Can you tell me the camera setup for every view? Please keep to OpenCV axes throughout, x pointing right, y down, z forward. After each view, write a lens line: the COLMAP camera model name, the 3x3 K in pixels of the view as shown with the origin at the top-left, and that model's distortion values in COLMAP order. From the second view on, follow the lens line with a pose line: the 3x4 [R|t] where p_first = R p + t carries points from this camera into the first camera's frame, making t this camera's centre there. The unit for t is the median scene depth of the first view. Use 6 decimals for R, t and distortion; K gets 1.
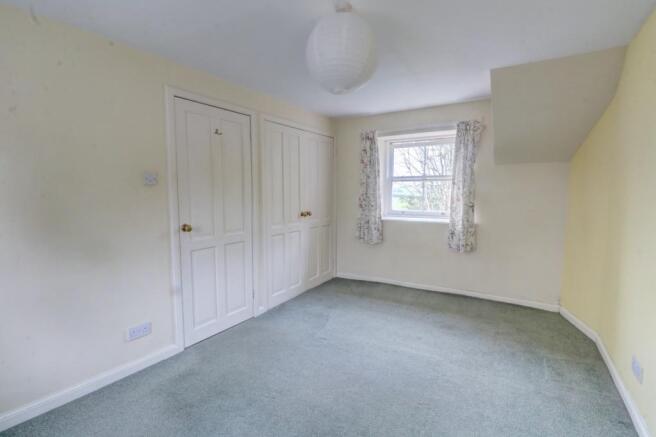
lens RADIAL K [[316.7, 0, 327.7], [0, 316.7, 217.6], [0, 0, 1]] dist [-0.002020, -0.000479]
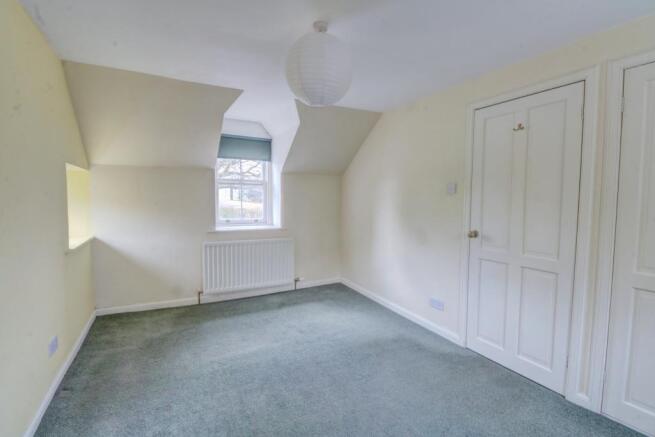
lens RADIAL K [[316.2, 0, 327.3], [0, 316.2, 218.3], [0, 0, 1]] dist [-0.002020, -0.000479]
pose [[-0.505451, 0.058598, -0.860863, 0.657638], [-0.081685, 0.989961, 0.115346, -0.094918], [0.858980, 0.128621, -0.495590, 1.056661]]
